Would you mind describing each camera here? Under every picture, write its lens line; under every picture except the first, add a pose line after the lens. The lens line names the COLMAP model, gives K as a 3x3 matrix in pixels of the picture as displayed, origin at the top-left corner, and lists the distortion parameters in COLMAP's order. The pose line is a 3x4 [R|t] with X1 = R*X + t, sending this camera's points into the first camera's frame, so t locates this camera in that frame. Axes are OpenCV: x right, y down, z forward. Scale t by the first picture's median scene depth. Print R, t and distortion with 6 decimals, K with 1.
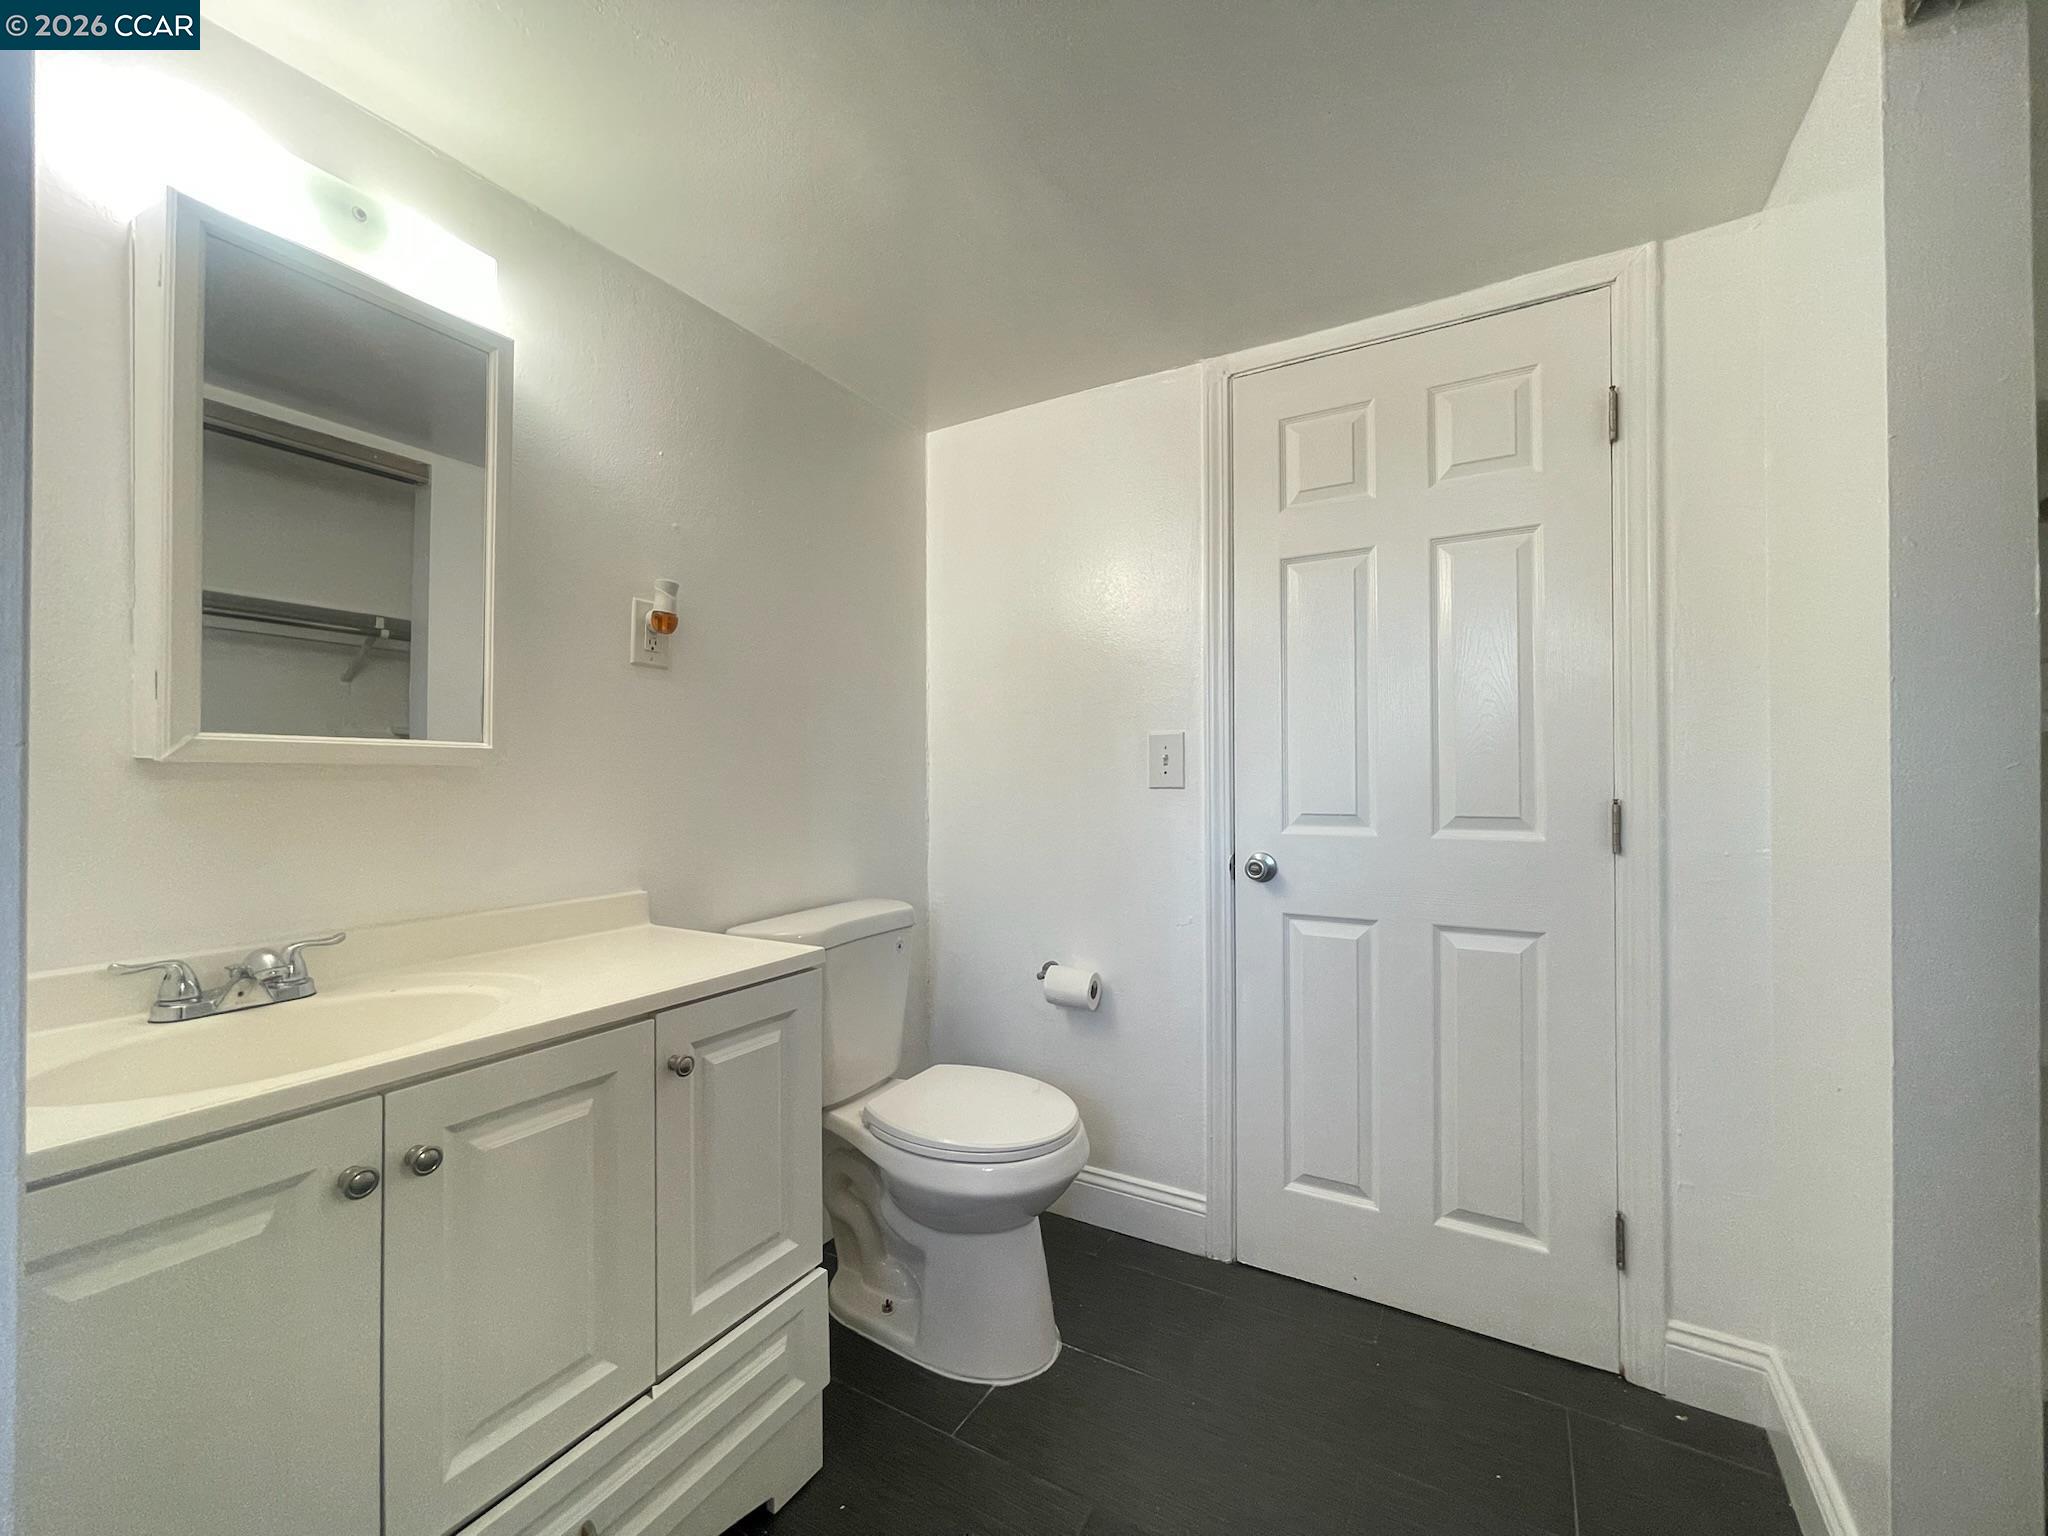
lens RADIAL K [[833.7, 0, 1011.3], [0, 833.7, 771.6], [0, 0, 1]] dist [-0.009544, 0.005312]
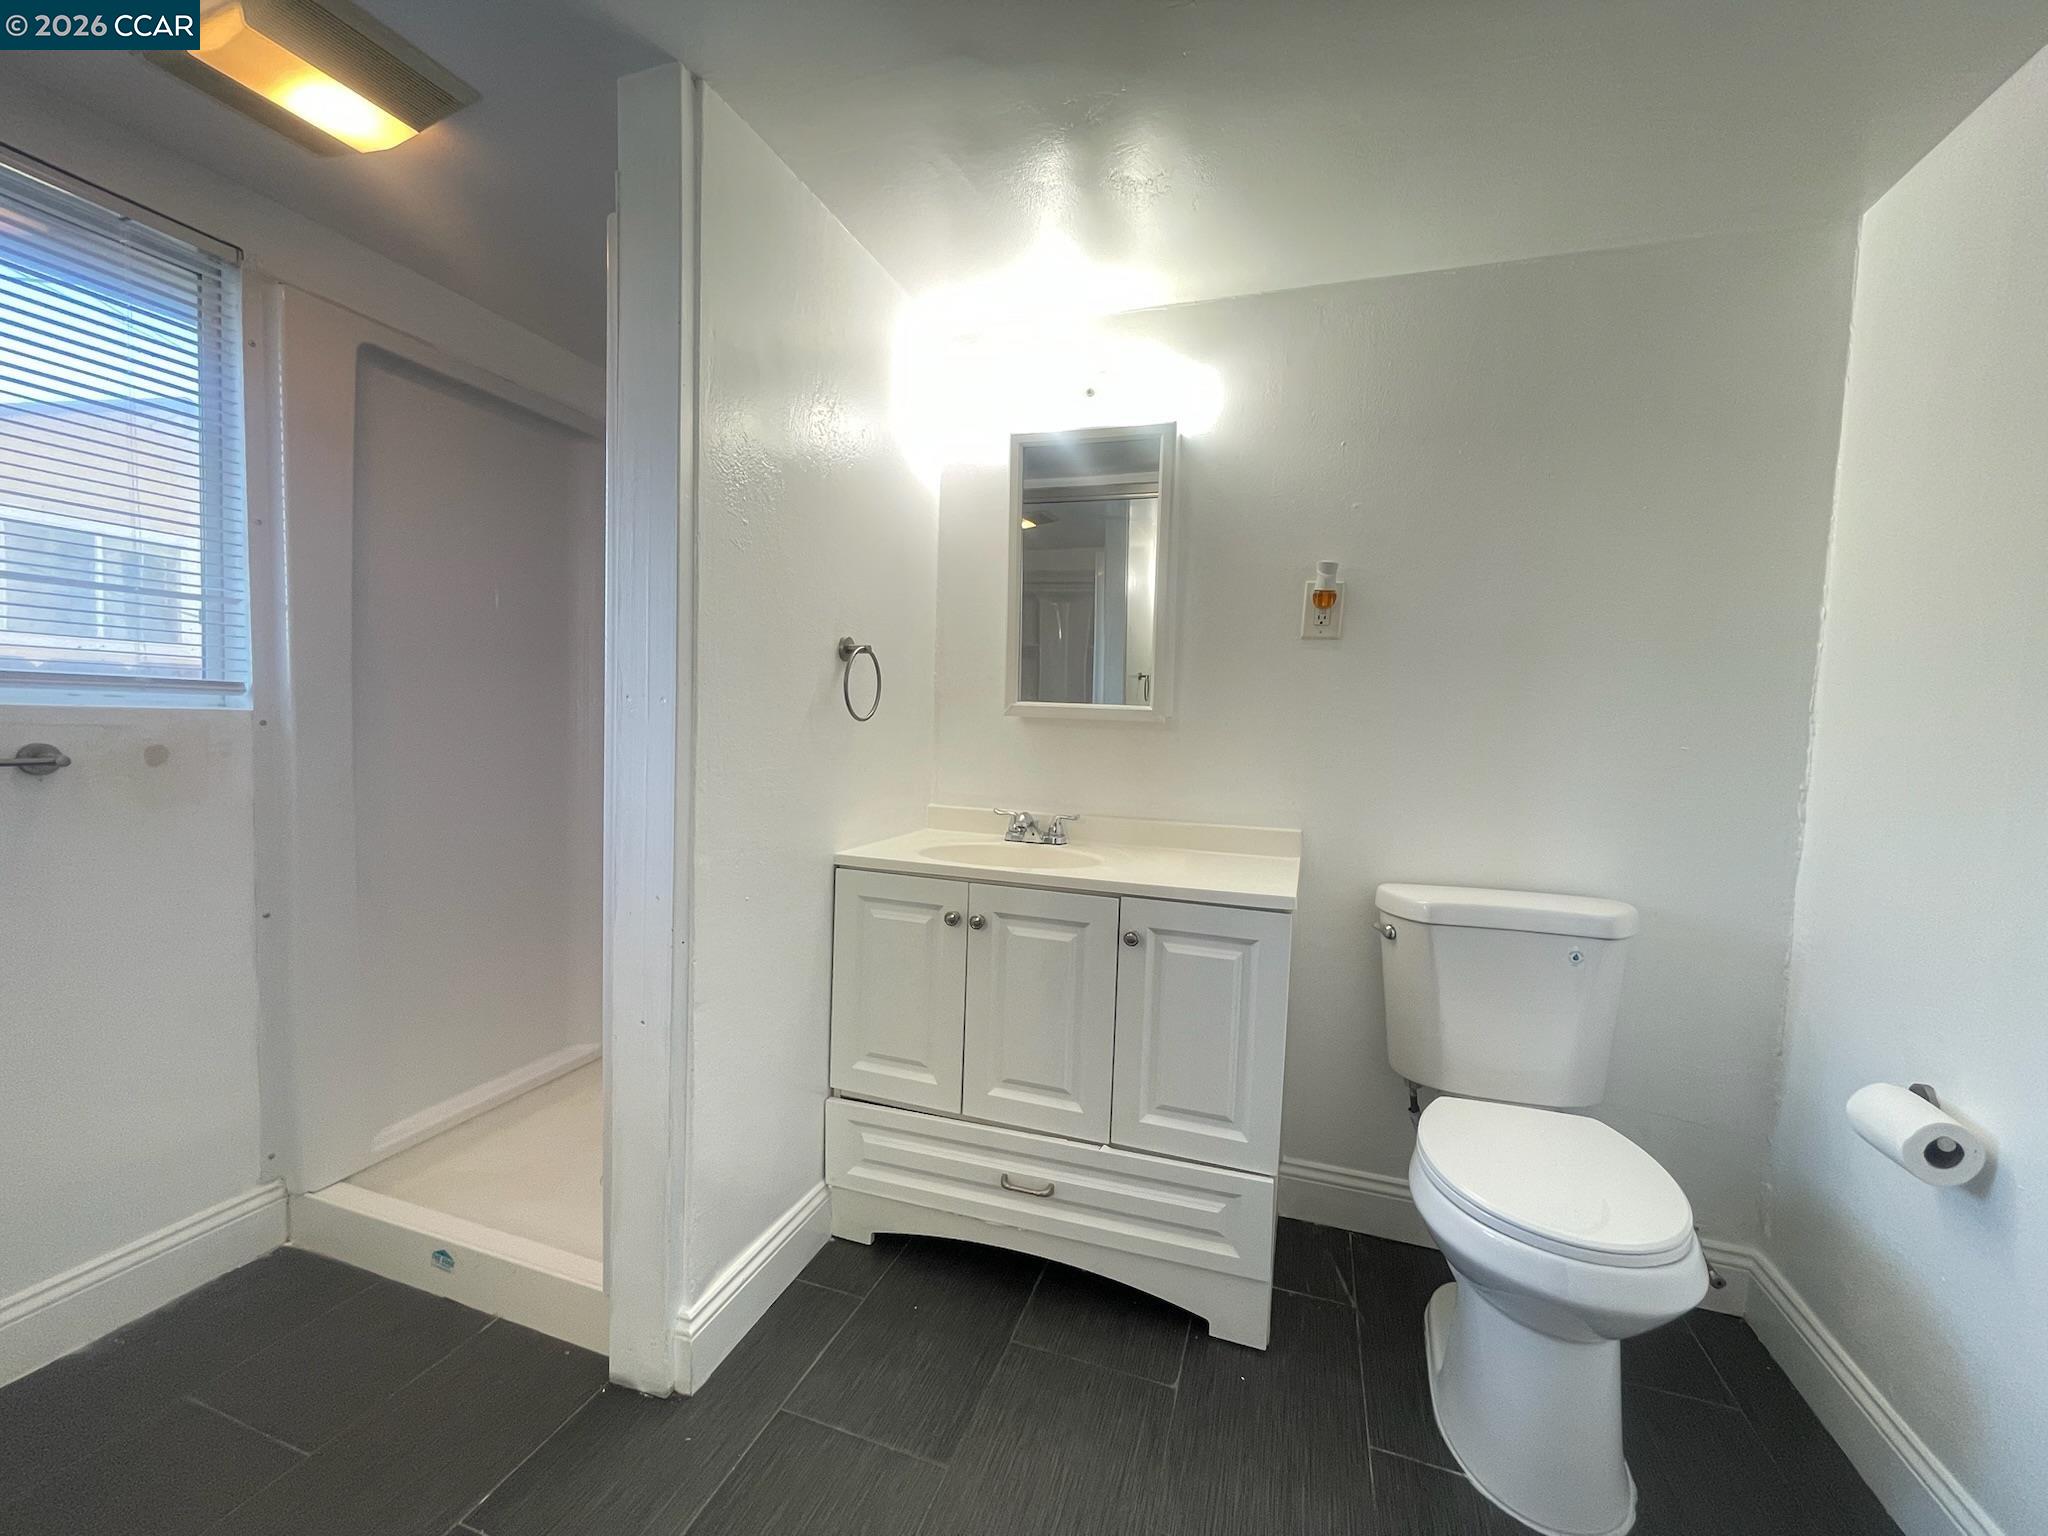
lens RADIAL K [[833.7, 0, 1011.3], [0, 833.7, 771.6], [0, 0, 1]] dist [-0.009544, 0.005312]
pose [[0.199536, 0.073963, -0.977095, 0.625688], [-0.029523, 0.997148, 0.069452, -0.010300], [0.979446, 0.014989, 0.201150, 0.358615]]
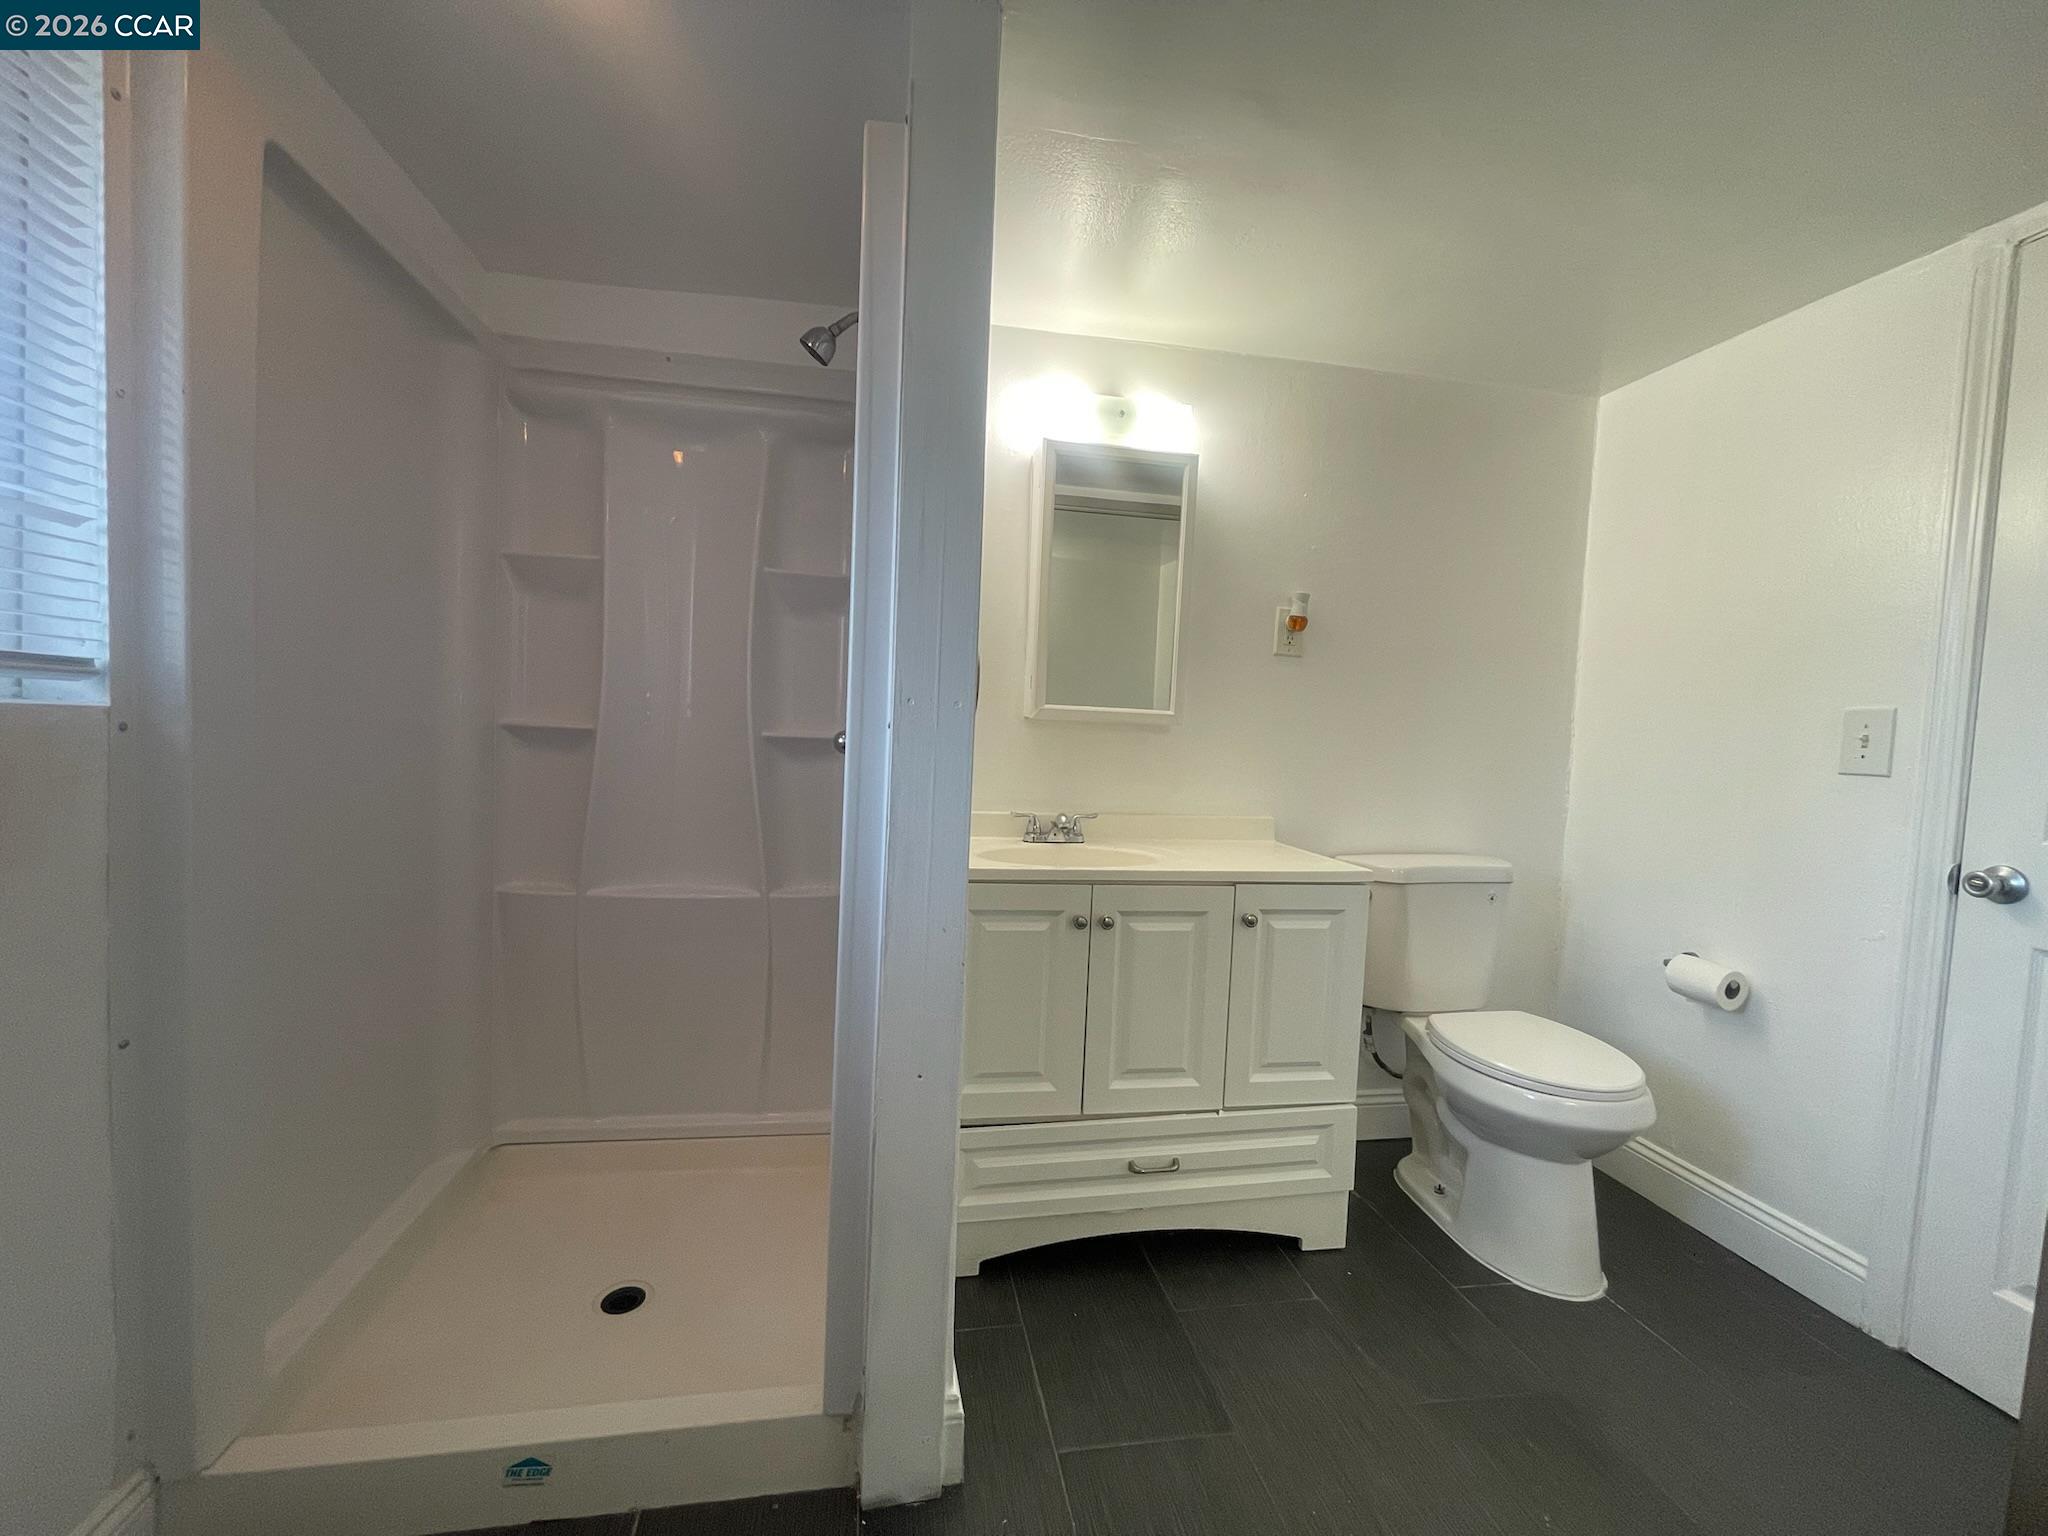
lens RADIAL K [[833.7, 0, 1011.3], [0, 833.7, 771.6], [0, 0, 1]] dist [-0.009544, 0.005312]
pose [[0.647808, 0.072012, -0.758392, 0.331491], [-0.039098, 0.997353, 0.061305, -0.002183], [0.760799, -0.010062, 0.648909, -0.244484]]
